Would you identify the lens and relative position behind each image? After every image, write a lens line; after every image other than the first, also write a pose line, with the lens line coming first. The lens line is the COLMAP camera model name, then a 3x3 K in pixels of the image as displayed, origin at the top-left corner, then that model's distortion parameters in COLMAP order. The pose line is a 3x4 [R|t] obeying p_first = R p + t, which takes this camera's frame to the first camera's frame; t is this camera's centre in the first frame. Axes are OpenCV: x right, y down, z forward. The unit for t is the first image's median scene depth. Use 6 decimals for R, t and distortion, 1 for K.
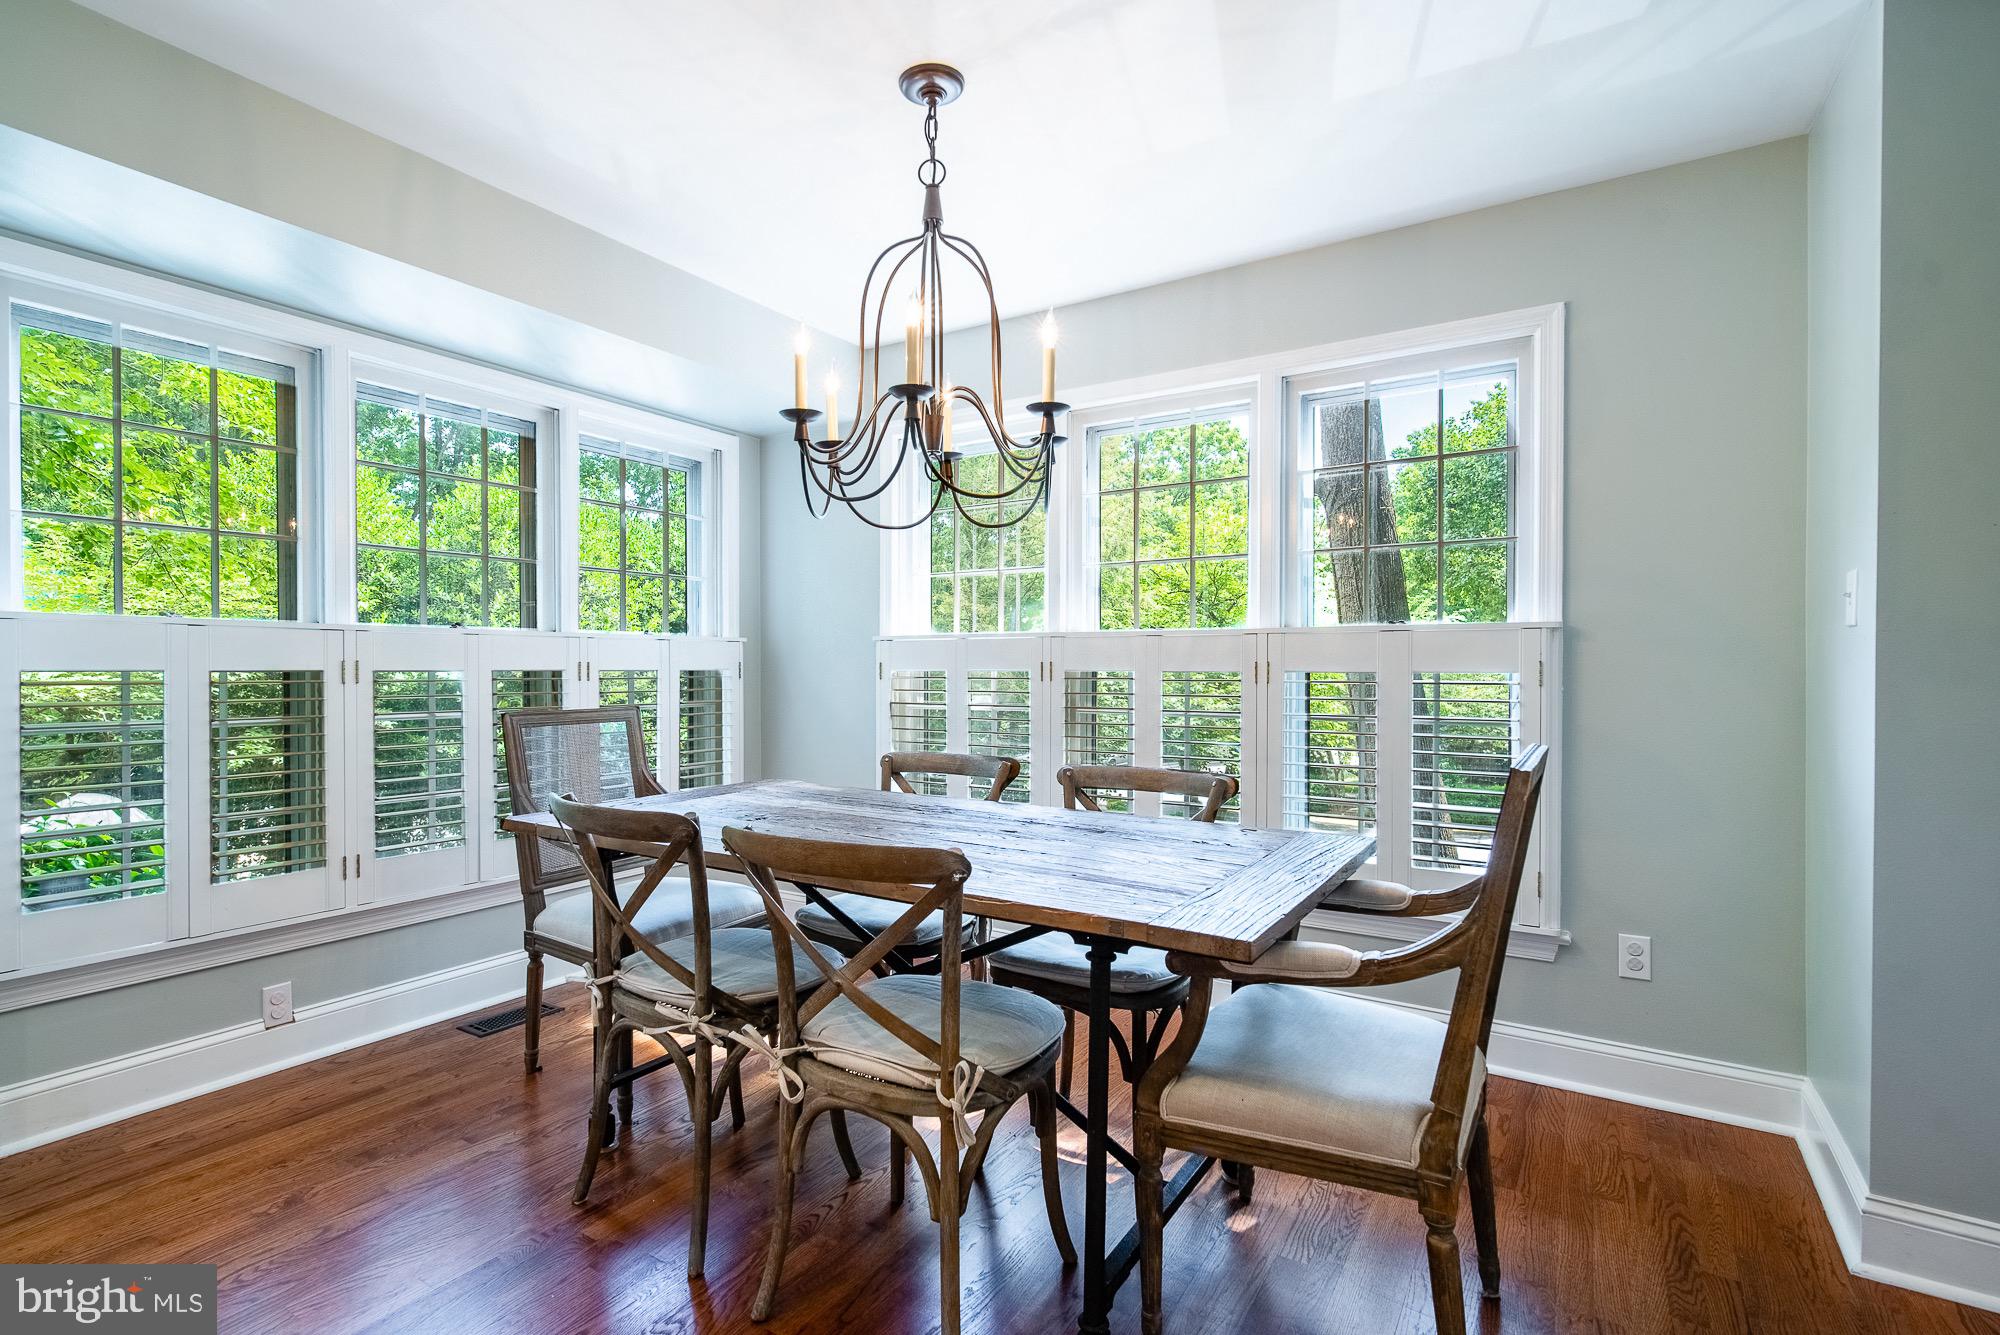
lens RADIAL K [[919.2, 0, 994.6], [0, 919.2, 672.8], [0, 0, 1]] dist [-0.002566, 0.000110]
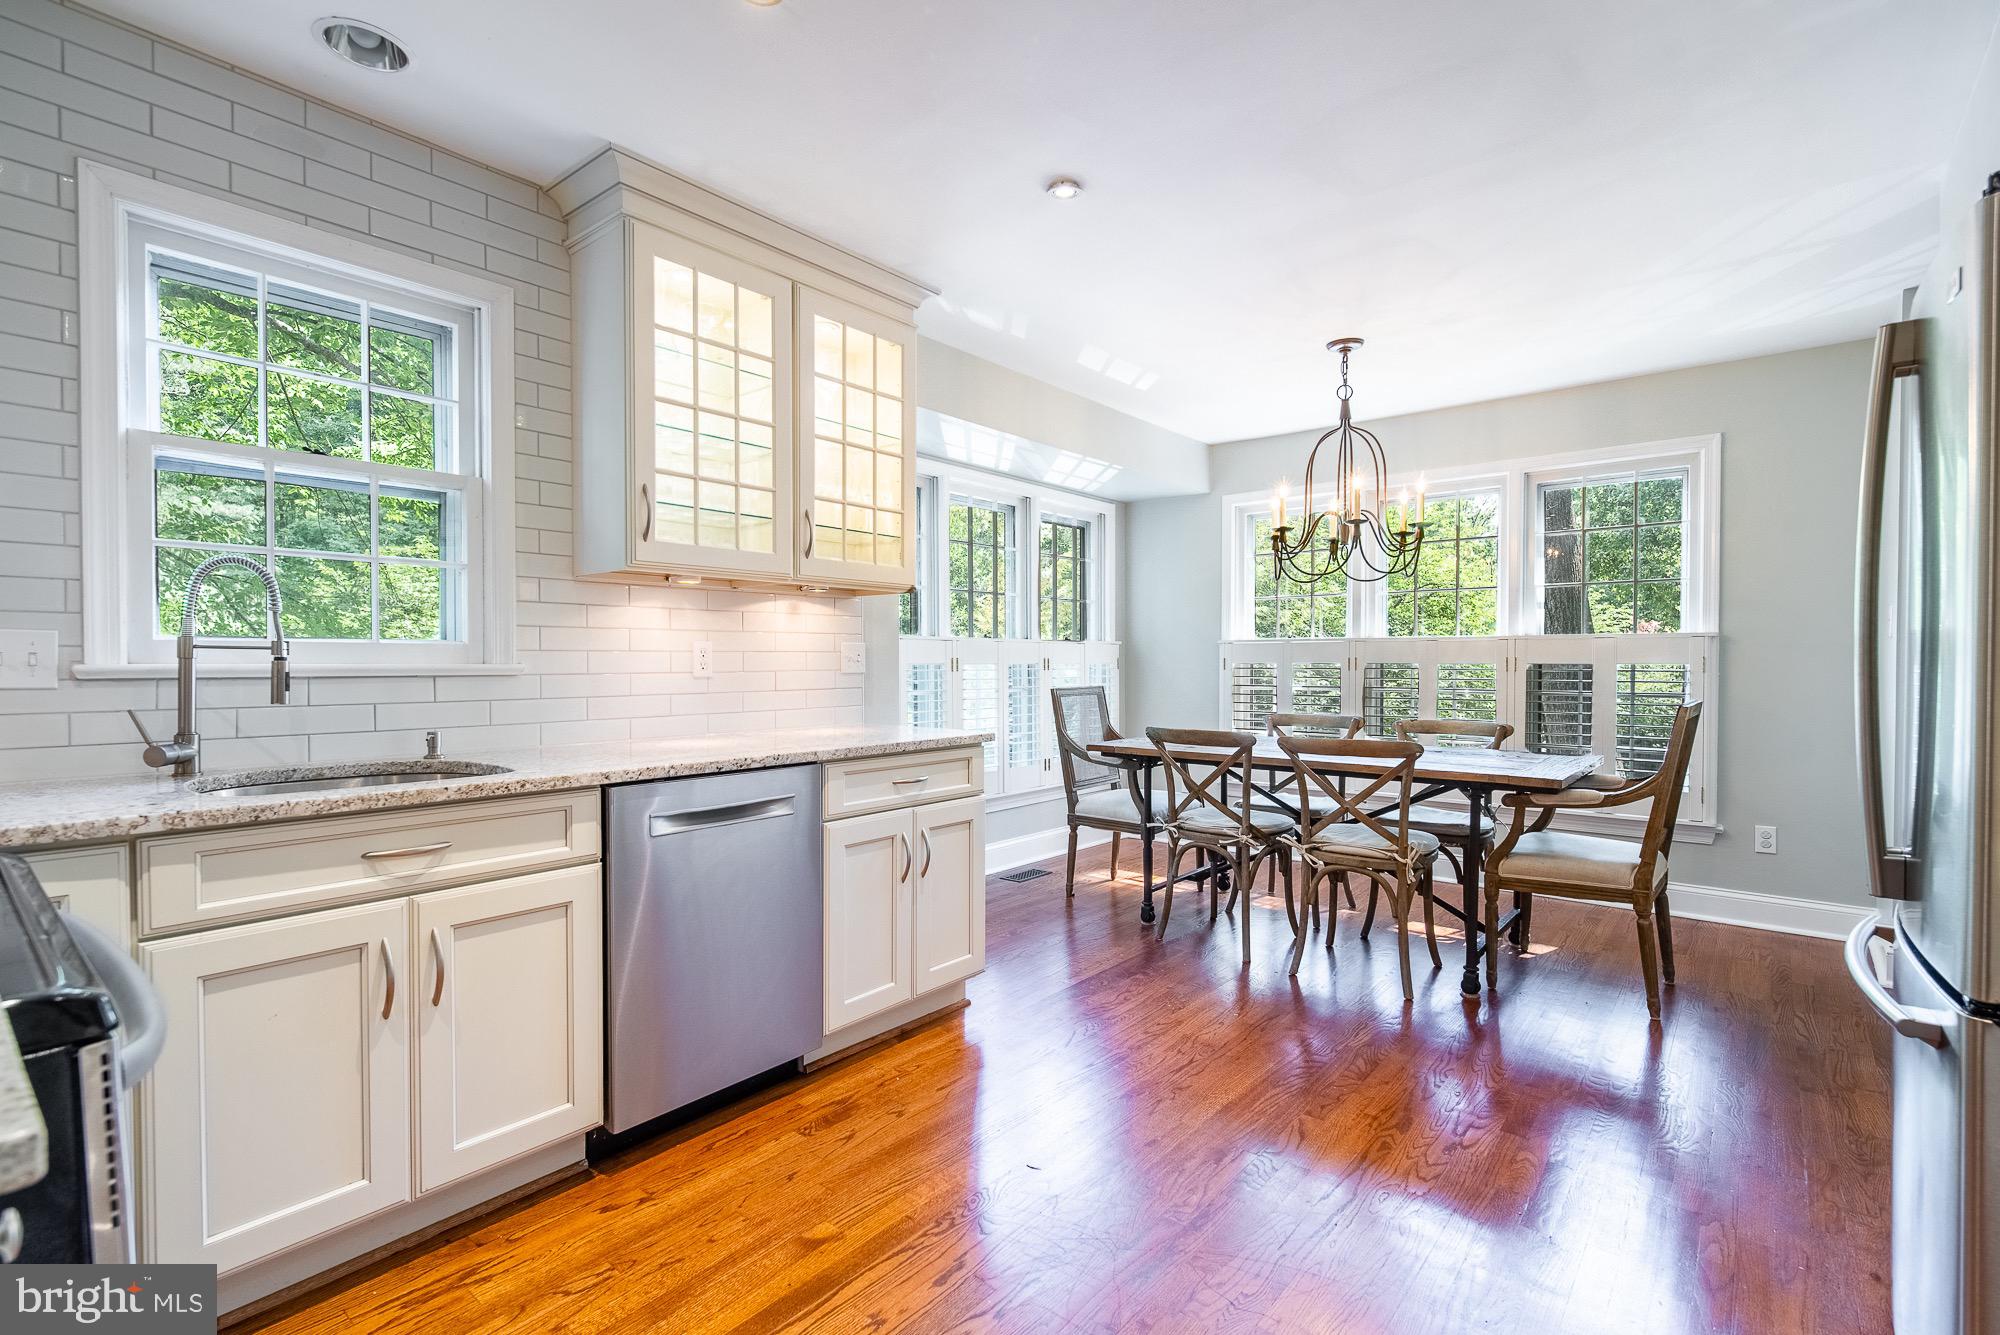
lens RADIAL K [[919.2, 0, 1008.6], [0, 919.2, 671.7], [0, 0, 1]] dist [-0.002566, 0.000110]
pose [[0.992609, 0.000335, -0.121354, -0.413355], [0.000313, 0.999986, 0.005321, 0.003795], [0.121354, -0.005320, 0.992595, -0.733601]]
